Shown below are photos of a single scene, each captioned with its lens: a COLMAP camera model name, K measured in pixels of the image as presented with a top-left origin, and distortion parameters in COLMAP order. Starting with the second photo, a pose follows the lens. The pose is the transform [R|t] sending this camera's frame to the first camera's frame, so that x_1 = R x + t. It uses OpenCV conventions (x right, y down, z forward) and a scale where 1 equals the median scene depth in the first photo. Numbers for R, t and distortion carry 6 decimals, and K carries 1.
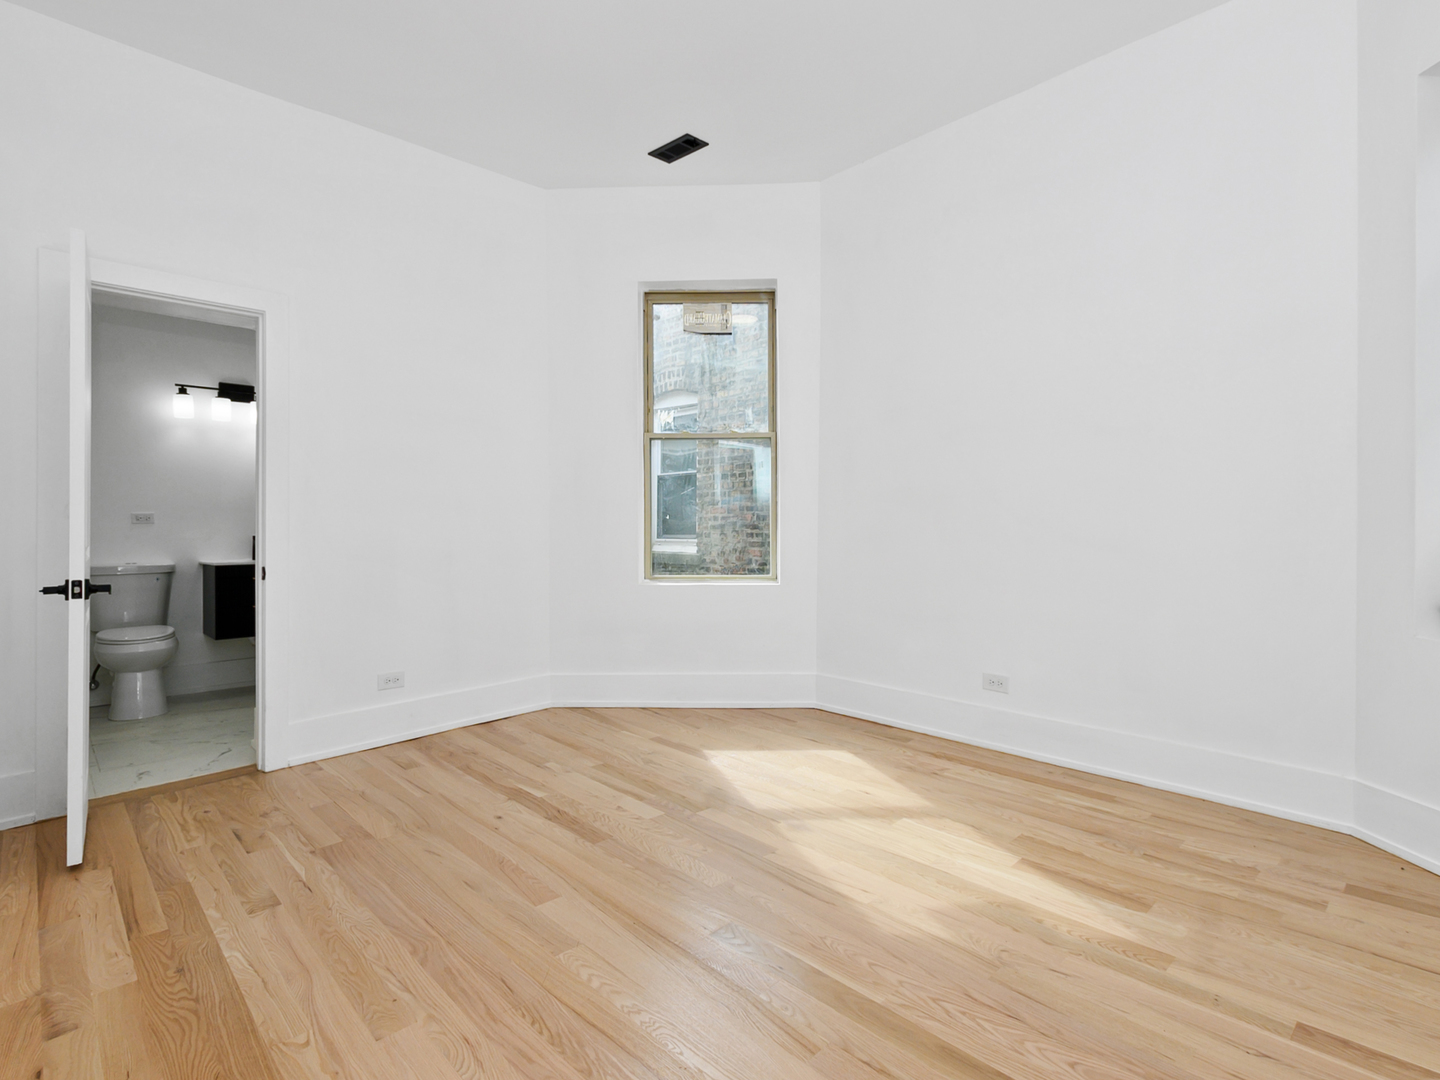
lens RADIAL K [[718.4, 0, 726.5], [0, 718.4, 529.2], [0, 0, 1]] dist [0.011875, -0.004819]
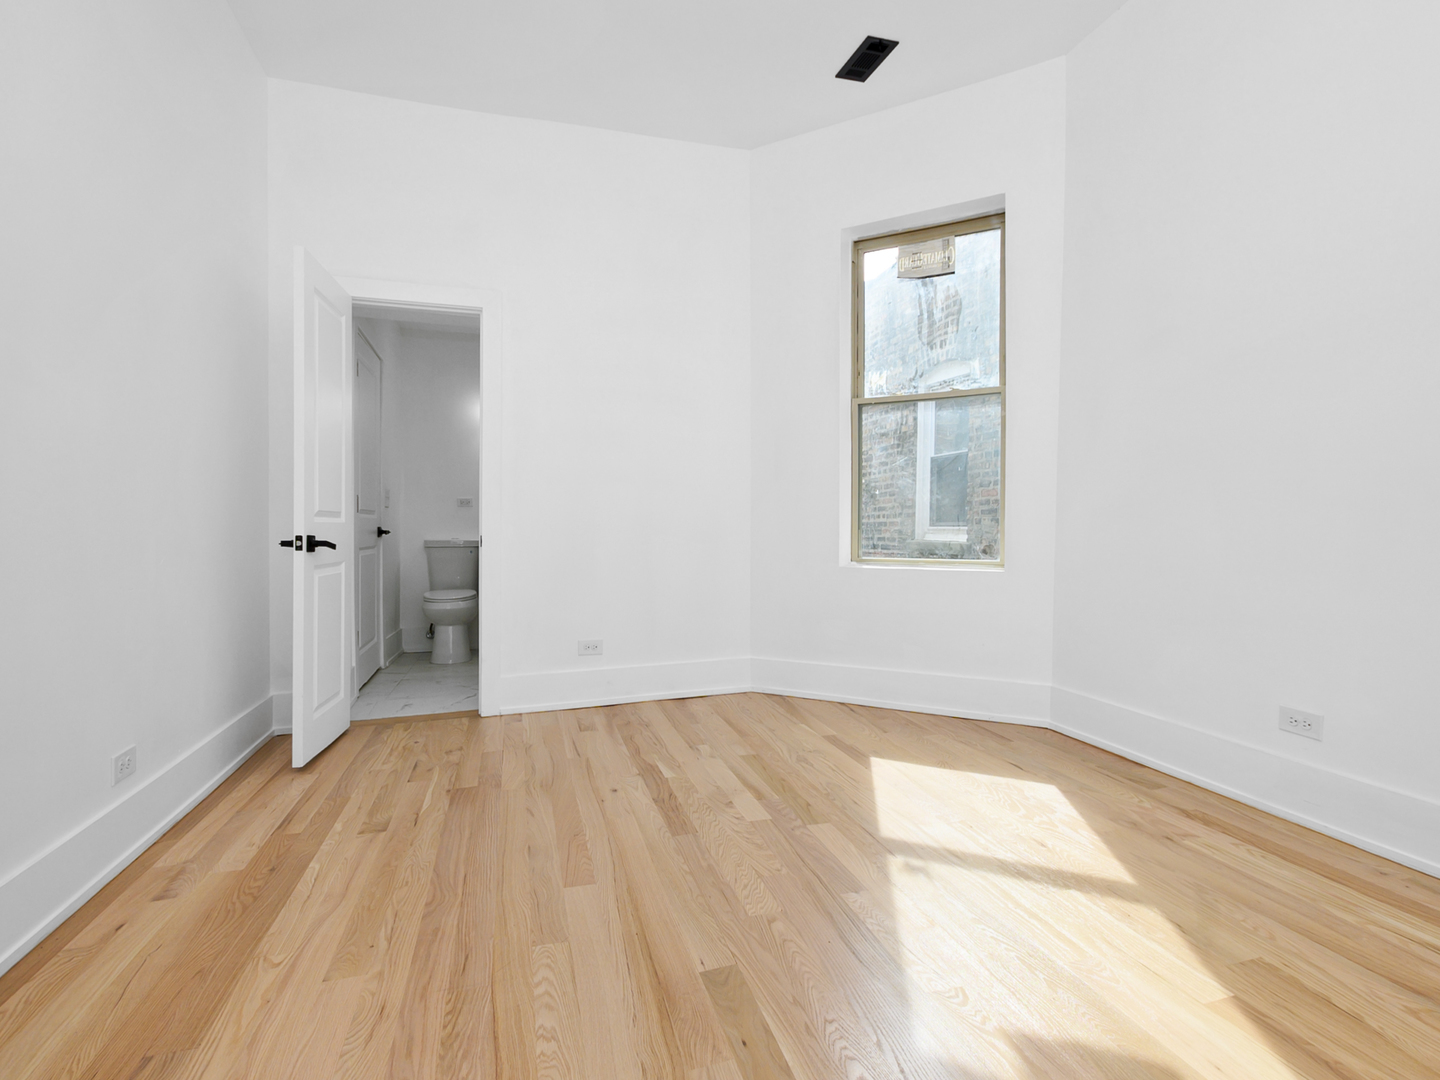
lens RADIAL K [[718.4, 0, 718.7], [0, 718.4, 536.1], [0, 0, 1]] dist [0.011875, -0.004819]
pose [[0.890679, 0.010992, -0.454499, 0.212377], [-0.005509, 0.999895, 0.013388, 0.038241], [0.454598, -0.009421, 0.890647, 0.176591]]
